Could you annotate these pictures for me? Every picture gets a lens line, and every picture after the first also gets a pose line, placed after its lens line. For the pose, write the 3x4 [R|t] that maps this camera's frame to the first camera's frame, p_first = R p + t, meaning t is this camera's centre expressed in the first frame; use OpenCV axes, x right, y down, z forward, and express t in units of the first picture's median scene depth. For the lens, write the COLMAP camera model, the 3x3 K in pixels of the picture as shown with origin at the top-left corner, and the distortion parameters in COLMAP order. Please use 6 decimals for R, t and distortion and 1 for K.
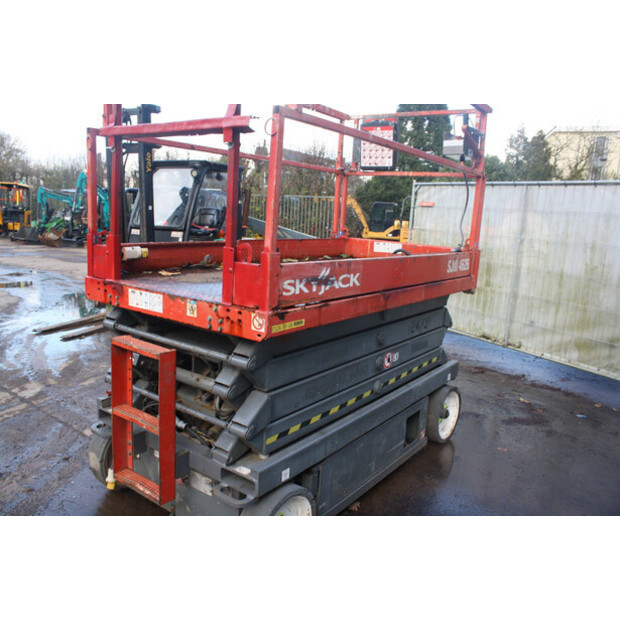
lens RADIAL K [[517.8, 0, 307.4], [0, 517.8, 313.0], [0, 0, 1]] dist [-0.143989, 0.106865]
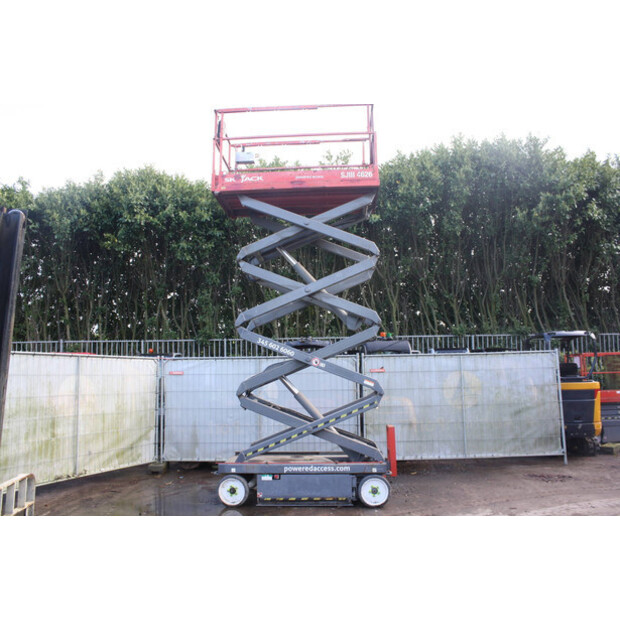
lens RADIAL K [[517.8, 0, 307.2], [0, 517.8, 314.2], [0, 0, 1]] dist [-0.143989, 0.106865]
pose [[-0.528515, 0.049970, 0.847452, -1.104207], [0.147697, 0.988454, 0.033827, -0.325387], [-0.835977, 0.143044, -0.529793, 1.194094]]
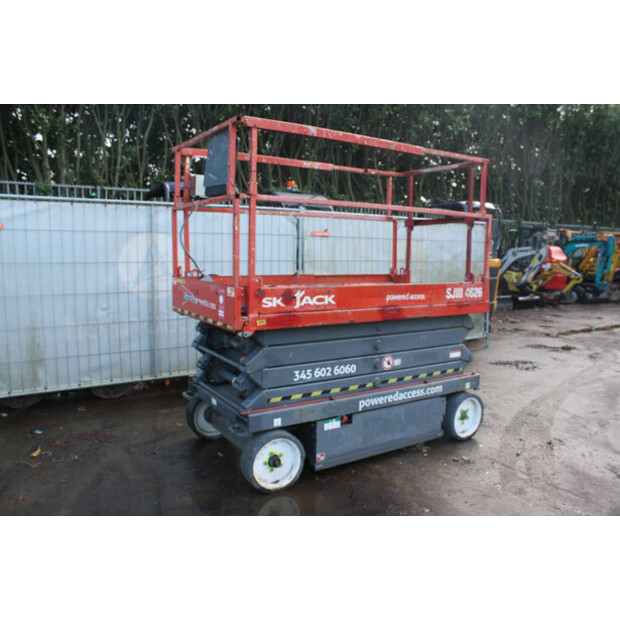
lens RADIAL K [[517.8, 0, 309.6], [0, 517.8, 314.9], [0, 0, 1]] dist [-0.143989, 0.106865]
pose [[-0.923790, -0.123399, 0.362471, -0.218213], [0.001854, 0.945194, 0.326505, -0.263018], [-0.382896, 0.302294, -0.872931, 1.229319]]
